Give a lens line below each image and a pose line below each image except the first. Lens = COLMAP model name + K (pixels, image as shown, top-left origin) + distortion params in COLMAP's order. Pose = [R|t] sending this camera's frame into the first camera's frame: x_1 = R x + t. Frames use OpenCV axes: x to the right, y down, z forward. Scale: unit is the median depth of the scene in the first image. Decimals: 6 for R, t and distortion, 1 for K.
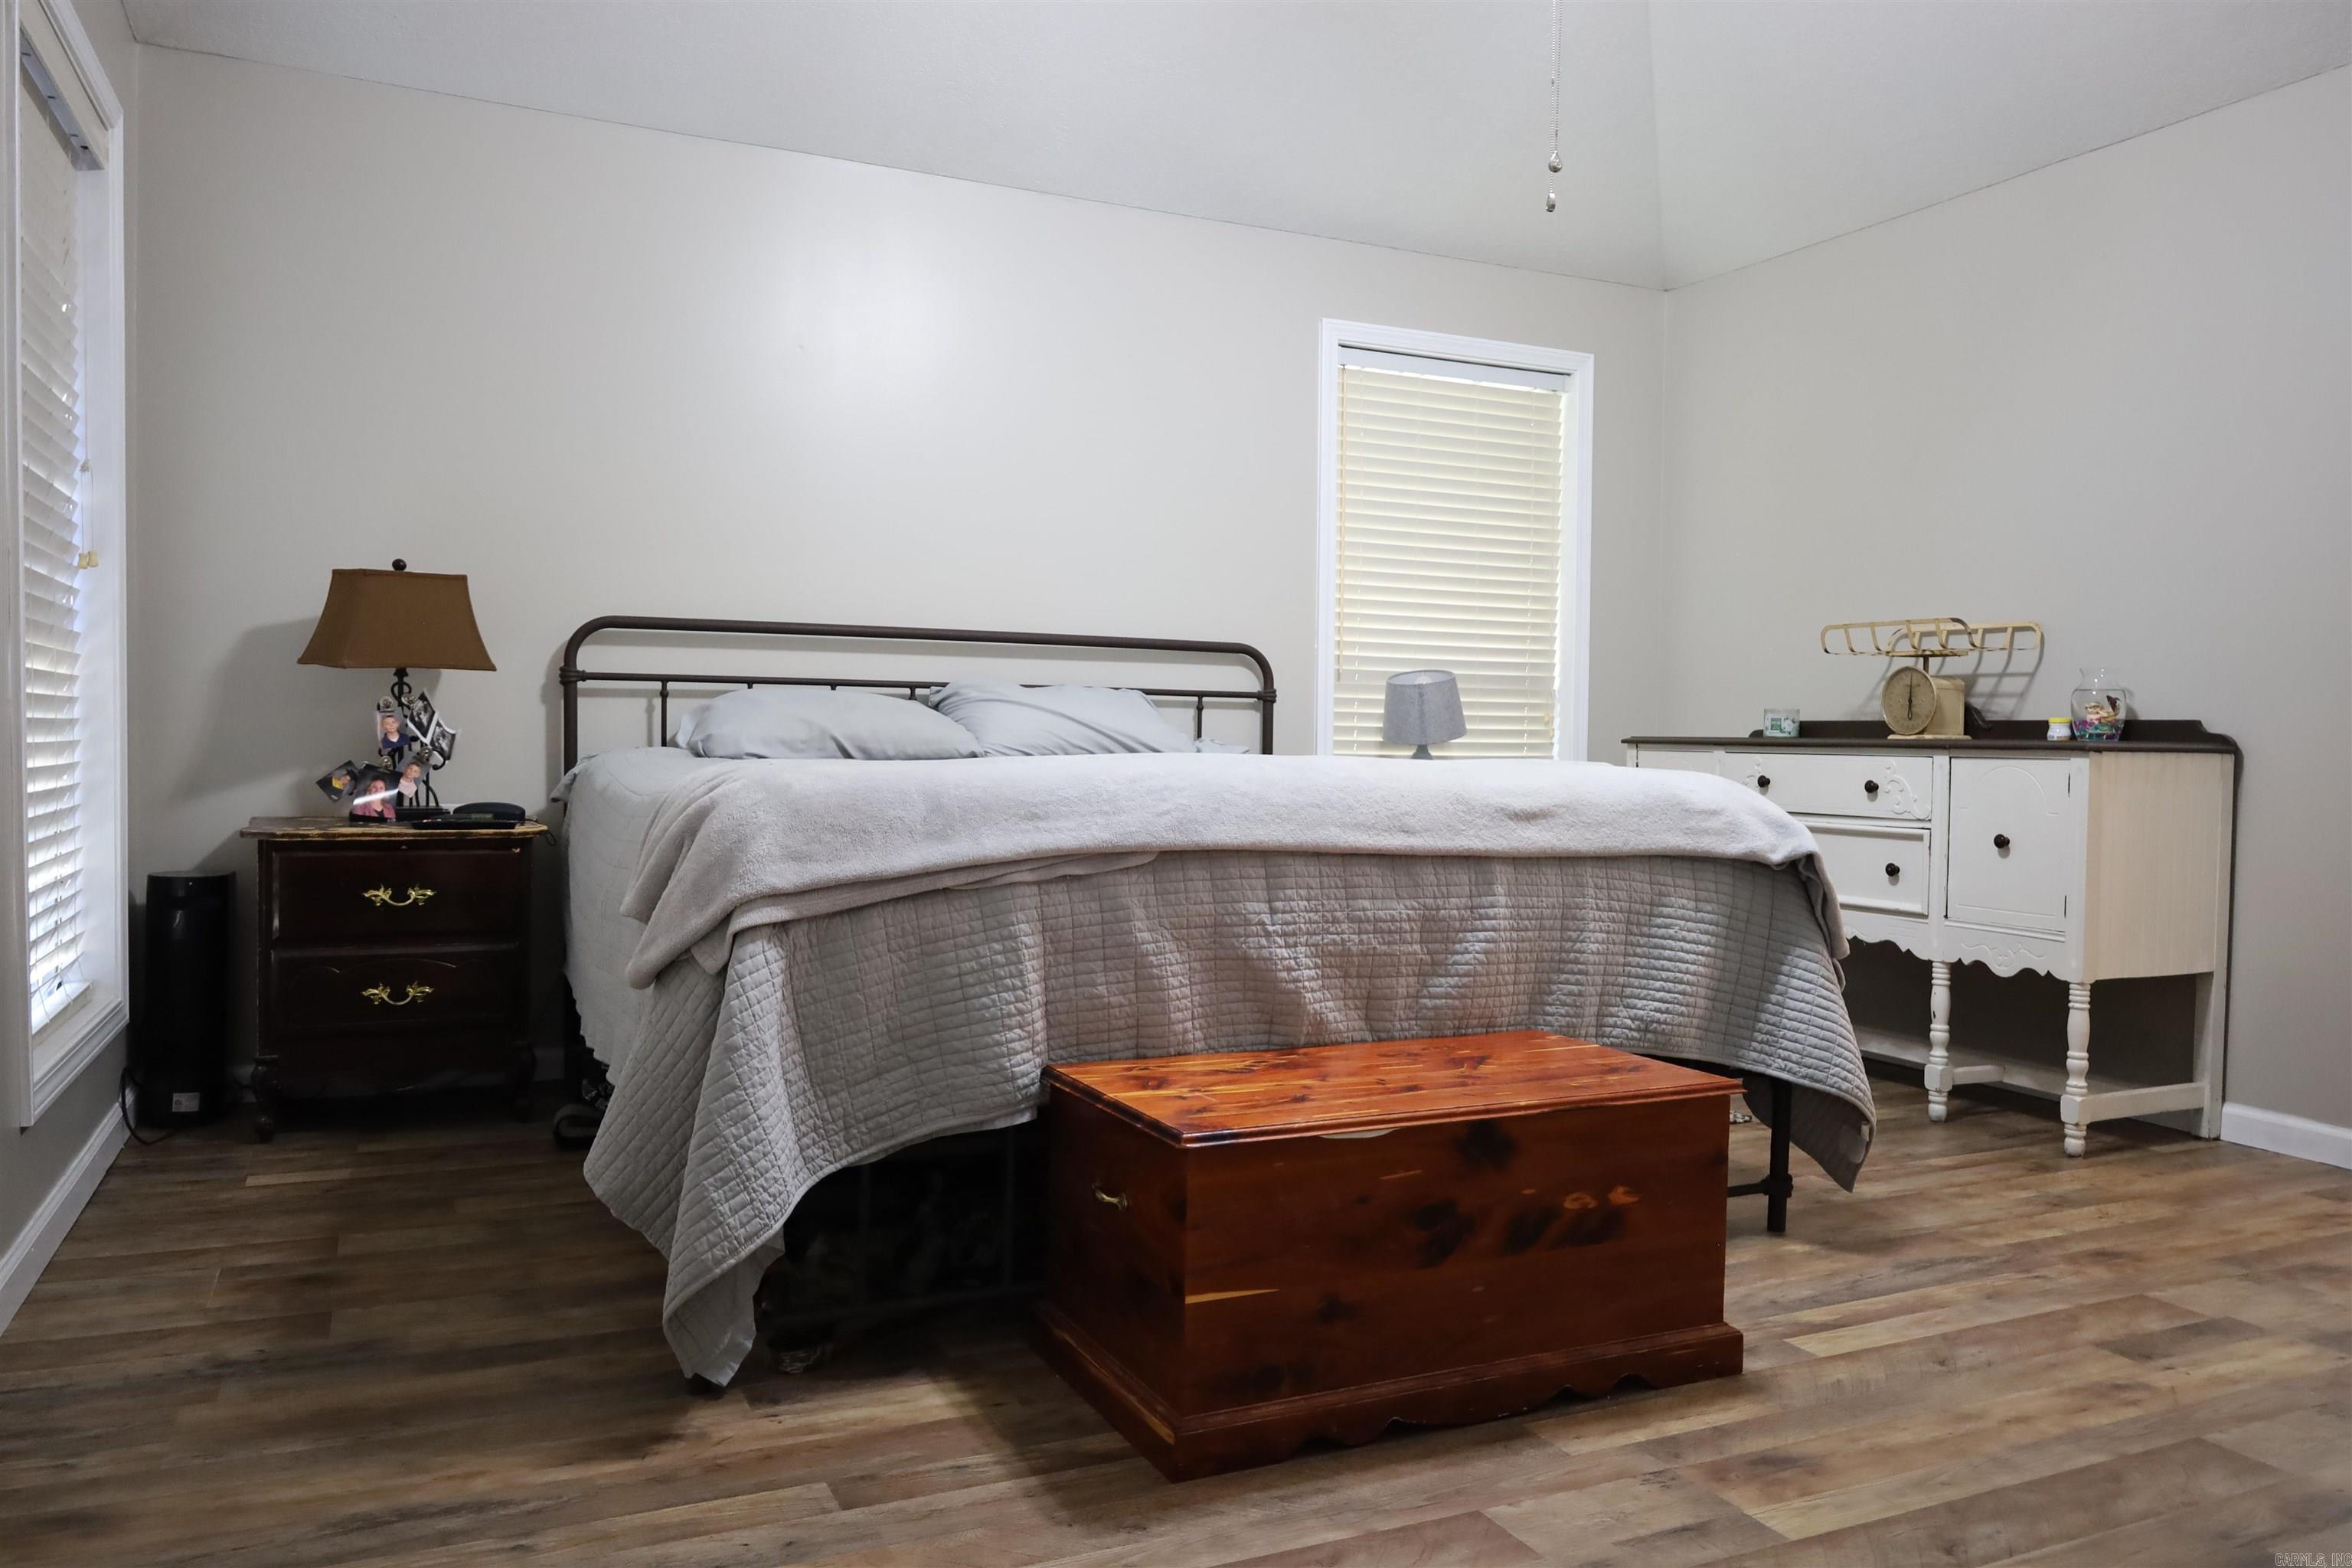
lens RADIAL K [[1669.7, 0, 1178.4], [0, 1669.7, 784.0], [0, 0, 1]] dist [-0.005687, 0.004544]
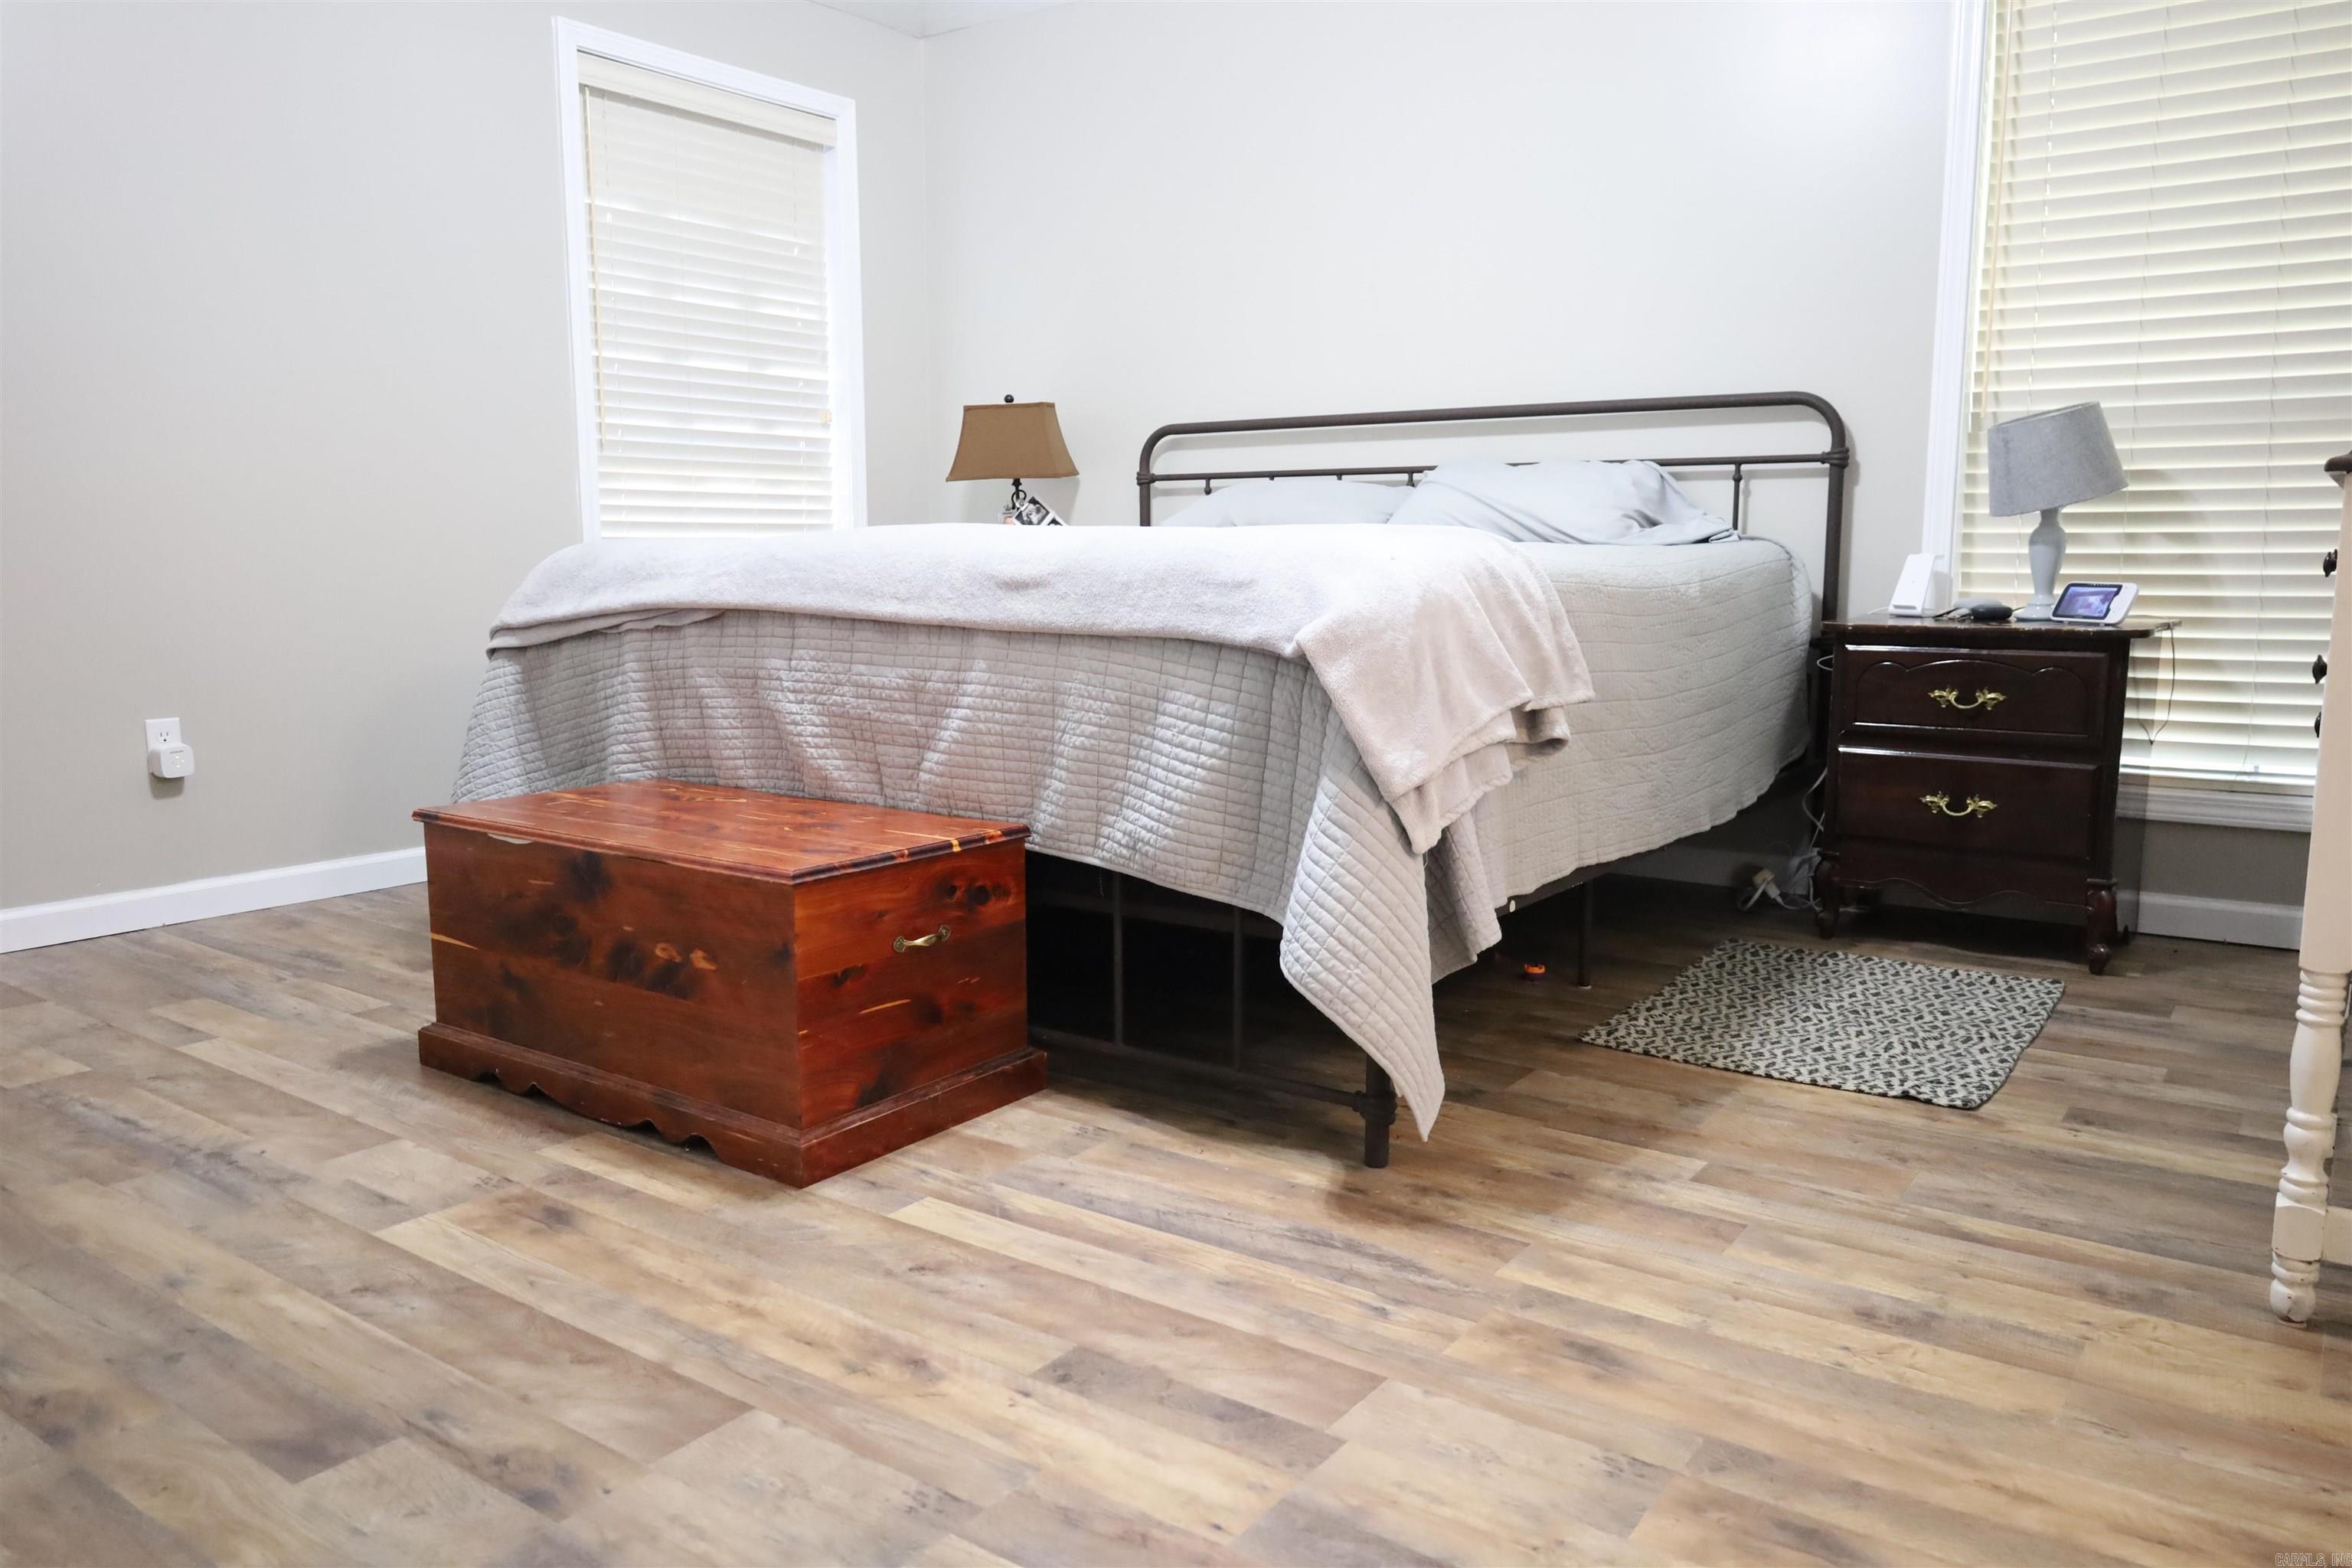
lens RADIAL K [[1669.7, 0, 1177.6], [0, 1669.7, 777.2], [0, 0, 1]] dist [-0.005687, 0.004544]
pose [[0.484268, 0.104087, -0.868706, 1.039205], [-0.013507, 0.993669, 0.111530, 0.020438], [0.874816, -0.042277, 0.482608, 0.642350]]
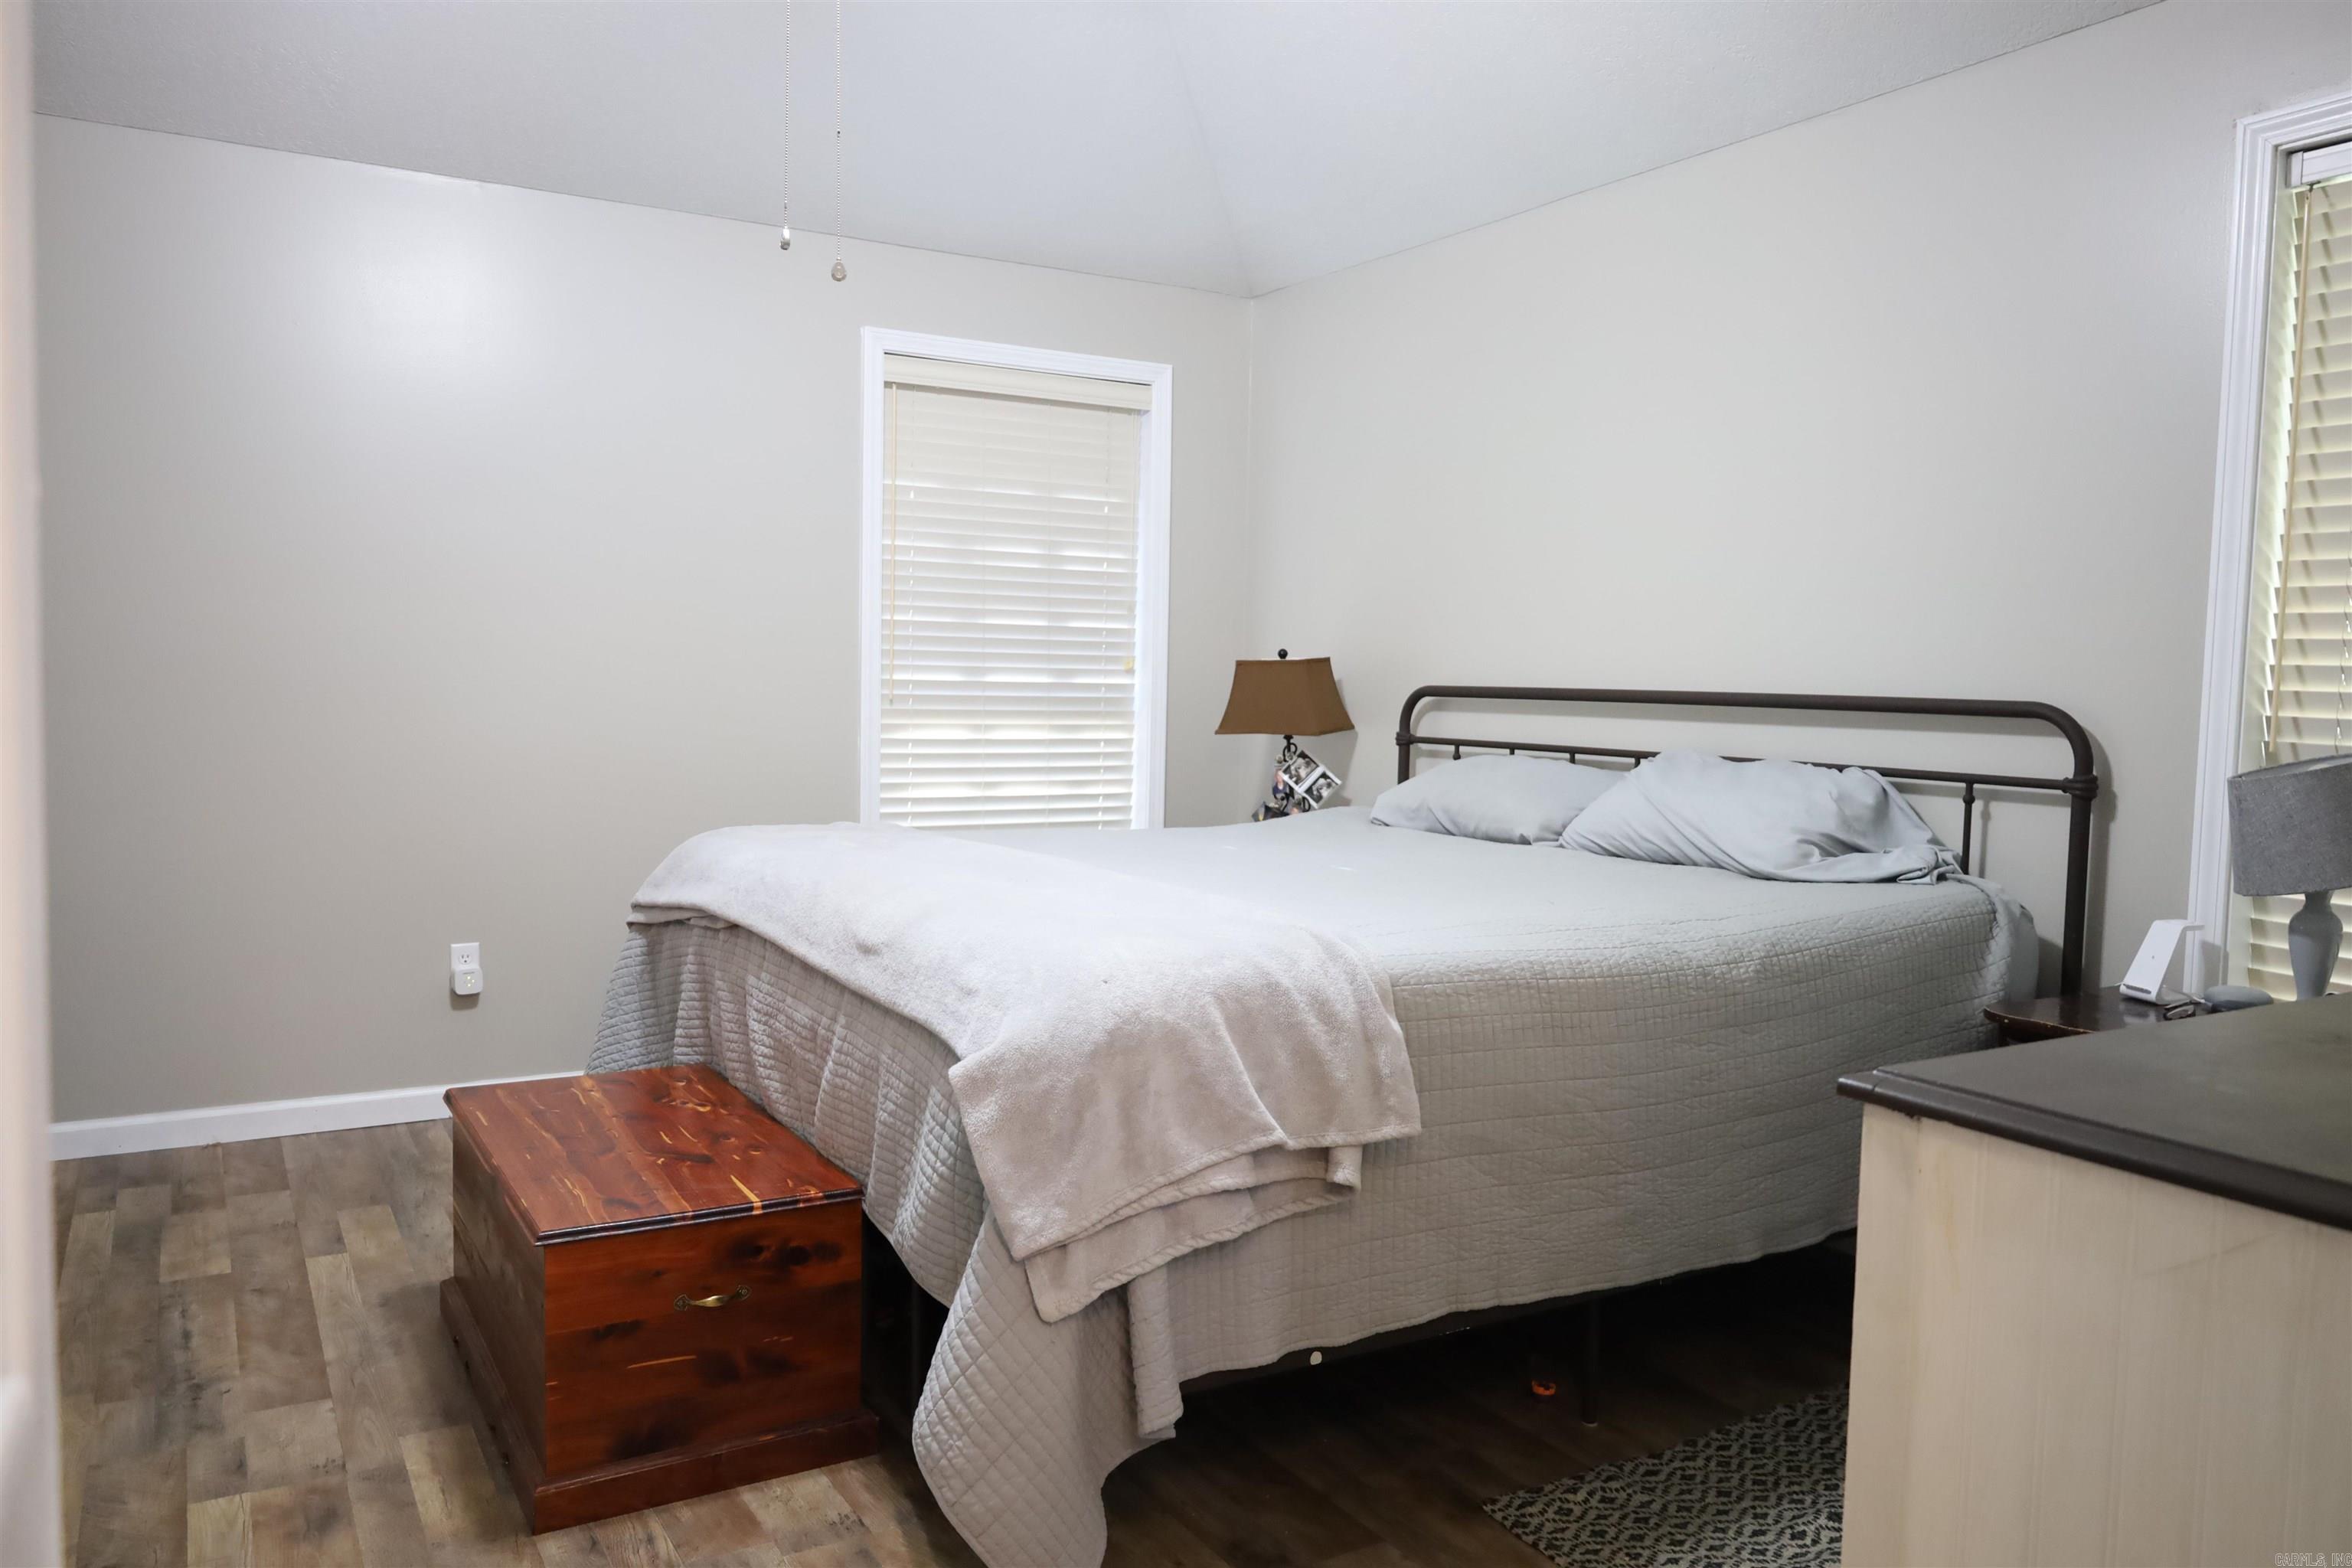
lens RADIAL K [[1669.7, 0, 1177.7], [0, 1669.7, 779.8], [0, 0, 1]] dist [-0.005687, 0.004544]
pose [[0.098751, 0.049221, -0.993894, 1.121628], [-0.044763, 0.997985, 0.044976, -0.120484], [0.994105, 0.040049, 0.100755, 1.076655]]
